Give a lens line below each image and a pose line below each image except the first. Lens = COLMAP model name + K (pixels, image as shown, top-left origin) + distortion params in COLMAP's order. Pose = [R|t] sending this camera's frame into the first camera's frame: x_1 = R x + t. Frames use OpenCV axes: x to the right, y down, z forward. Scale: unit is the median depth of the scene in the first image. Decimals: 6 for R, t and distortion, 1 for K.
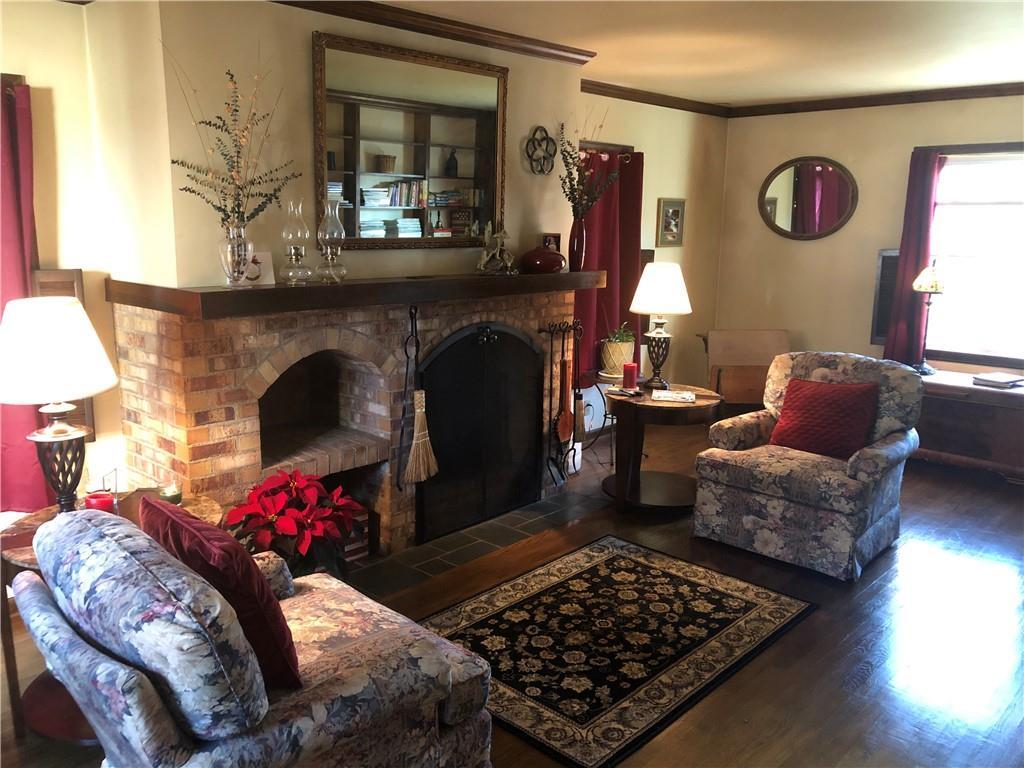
lens RADIAL K [[835.1, 0, 512.0], [0, 835.1, 384.0], [0, 0, 1]] dist [0.022251, 0.006706]
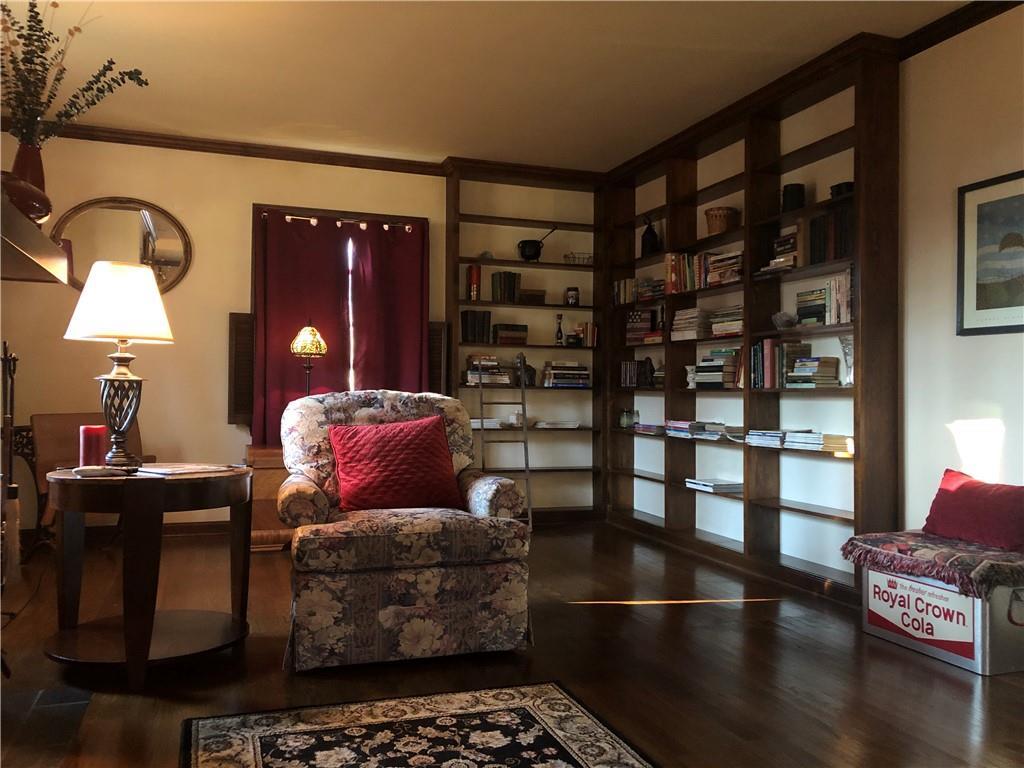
lens RADIAL K [[835.1, 0, 512.0], [0, 835.1, 384.0], [0, 0, 1]] dist [0.022251, 0.006706]
pose [[0.472709, 0.002580, 0.881215, -0.284857], [0.172364, 0.980409, -0.095331, 0.065273], [-0.864197, 0.196953, 0.463004, 0.596676]]
